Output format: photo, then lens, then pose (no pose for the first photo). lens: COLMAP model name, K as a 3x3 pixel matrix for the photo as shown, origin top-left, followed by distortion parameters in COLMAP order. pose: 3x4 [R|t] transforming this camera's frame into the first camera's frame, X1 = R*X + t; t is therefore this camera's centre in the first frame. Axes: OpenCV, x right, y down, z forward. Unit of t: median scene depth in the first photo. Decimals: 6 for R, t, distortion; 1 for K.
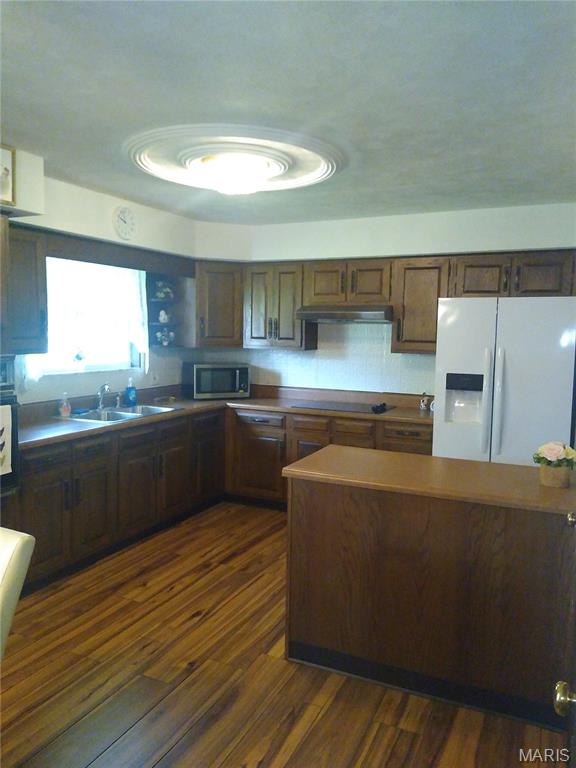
lens RADIAL K [[605.2, 0, 287.0], [0, 605.2, 383.5], [0, 0, 1]] dist [0.049618, -0.045593]
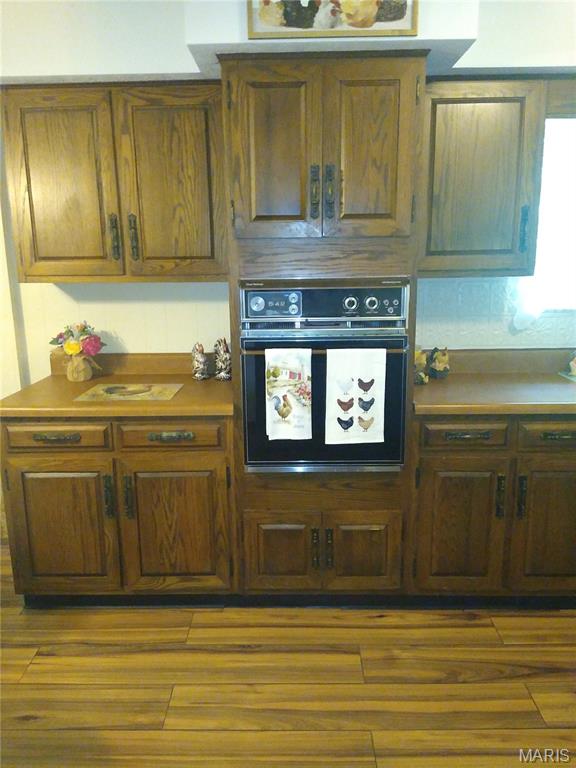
lens RADIAL K [[605.2, 0, 289.1], [0, 605.2, 386.8], [0, 0, 1]] dist [0.049618, -0.045593]
pose [[0.420392, 0.170070, -0.891261, 0.110232], [-0.062817, 0.985375, 0.158399, -0.022050], [0.905165, -0.010603, 0.424927, 0.540221]]
